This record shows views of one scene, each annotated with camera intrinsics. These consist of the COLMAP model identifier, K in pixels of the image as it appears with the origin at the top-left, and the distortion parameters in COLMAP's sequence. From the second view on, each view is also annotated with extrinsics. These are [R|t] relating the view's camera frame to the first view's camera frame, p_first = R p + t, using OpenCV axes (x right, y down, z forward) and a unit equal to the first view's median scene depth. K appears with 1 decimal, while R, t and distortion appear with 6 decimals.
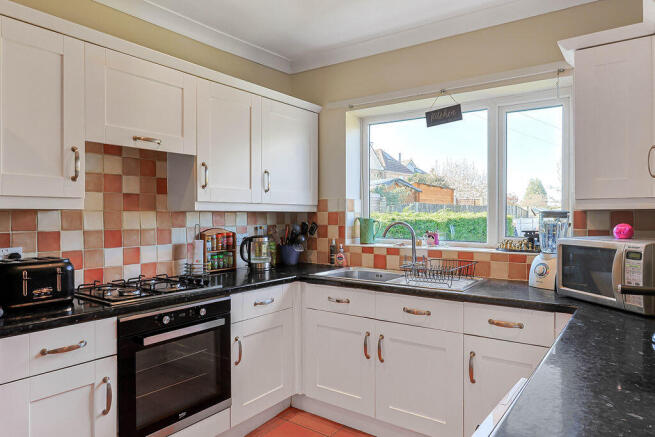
lens RADIAL K [[424.3, 0, 327.5], [0, 424.3, 218.5], [0, 0, 1]] dist [-0.005361, -0.000422]
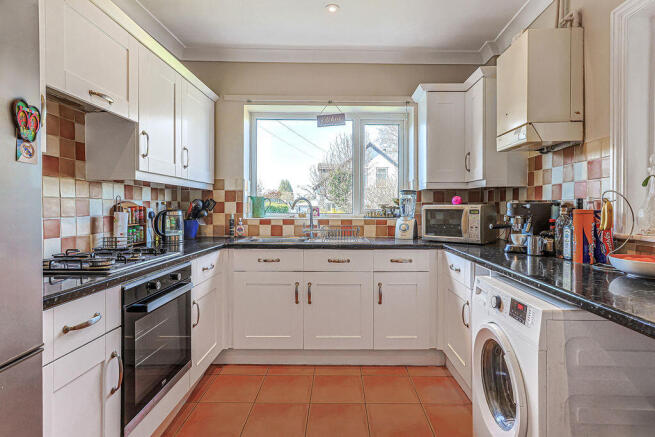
lens RADIAL K [[350.5, 0, 336.1], [0, 350.5, 210.8], [0, 0, 1]] dist [0.001404, 0.000284]
pose [[0.813011, -0.001340, 0.582247, -0.377224], [0.001104, 0.999999, 0.000759, 0.048618], [-0.582248, 0.000026, 0.813012, 0.076883]]
